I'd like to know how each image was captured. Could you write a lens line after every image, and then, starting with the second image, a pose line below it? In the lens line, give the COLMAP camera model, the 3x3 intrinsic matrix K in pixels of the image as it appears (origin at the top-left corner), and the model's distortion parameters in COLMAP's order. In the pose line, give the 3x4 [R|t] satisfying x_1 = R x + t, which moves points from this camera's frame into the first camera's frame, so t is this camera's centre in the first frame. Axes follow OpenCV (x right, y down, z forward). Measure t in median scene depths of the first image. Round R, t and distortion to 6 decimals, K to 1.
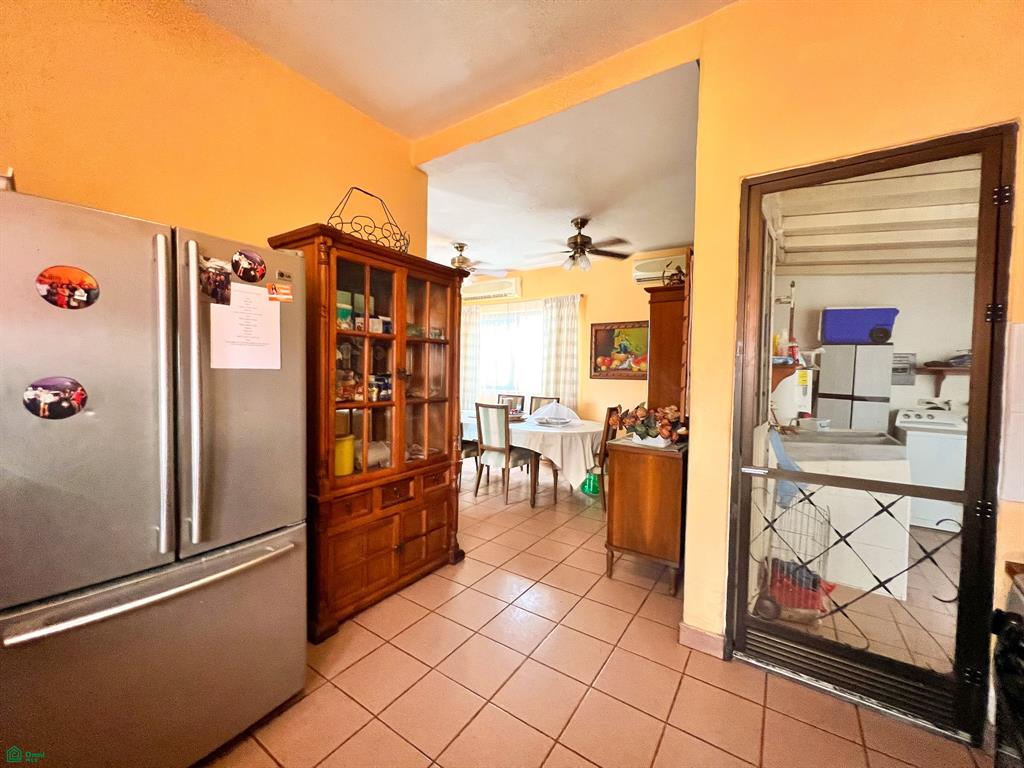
lens RADIAL K [[410.5, 0, 511.4], [0, 410.5, 381.8], [0, 0, 1]] dist [-0.003047, -0.000117]
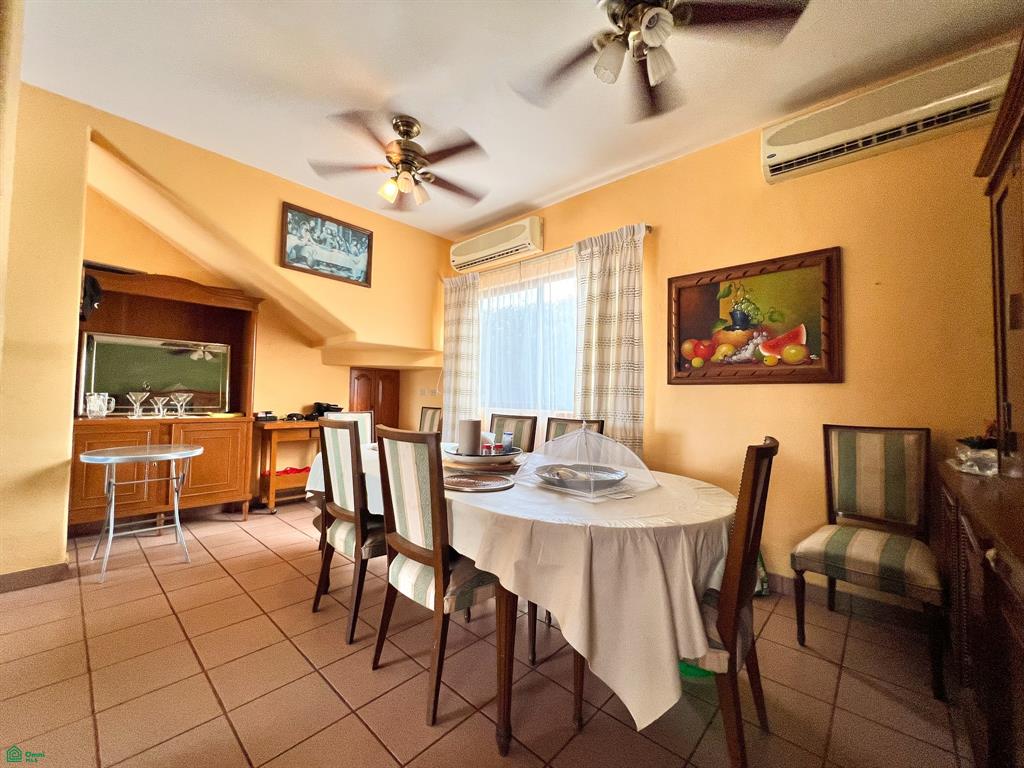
lens RADIAL K [[410.5, 0, 512.6], [0, 410.5, 388.1], [0, 0, 1]] dist [-0.003047, -0.000117]
pose [[0.989372, -0.001607, -0.145399, 0.078876], [-0.007138, 0.998197, -0.059602, 0.029353], [0.145233, 0.060006, 0.987576, 0.491350]]
